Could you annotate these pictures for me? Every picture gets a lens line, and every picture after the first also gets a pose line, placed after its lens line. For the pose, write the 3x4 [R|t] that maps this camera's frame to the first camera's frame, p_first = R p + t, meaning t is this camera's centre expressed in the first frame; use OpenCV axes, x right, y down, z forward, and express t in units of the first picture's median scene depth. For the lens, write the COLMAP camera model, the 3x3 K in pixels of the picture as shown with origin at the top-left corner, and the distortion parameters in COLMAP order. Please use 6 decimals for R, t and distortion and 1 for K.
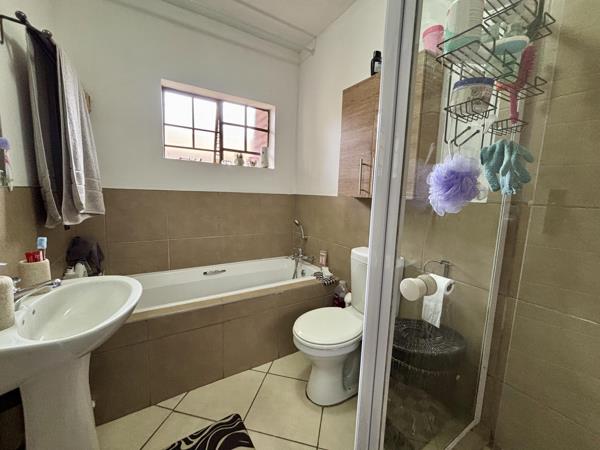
lens RADIAL K [[240.4, 0, 297.8], [0, 240.4, 223.8], [0, 0, 1]] dist [0.000655, 0.000099]
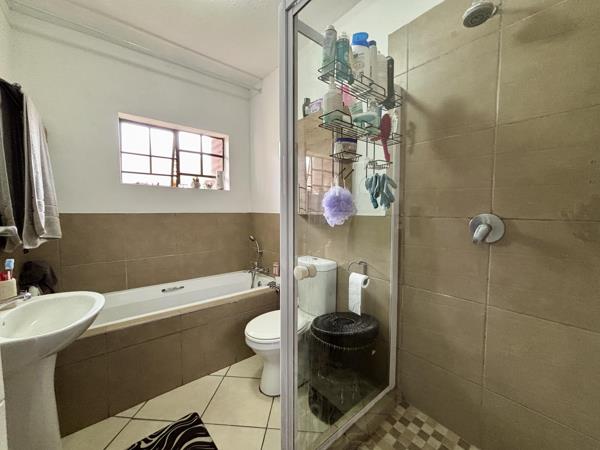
lens RADIAL K [[240.4, 0, 297.8], [0, 240.4, 223.8], [0, 0, 1]] dist [0.000655, 0.000099]
pose [[0.989483, -0.037860, 0.139605, 0.083200], [0.047192, 0.996824, -0.064154, 0.015177], [-0.136733, 0.070068, 0.988127, -0.193392]]
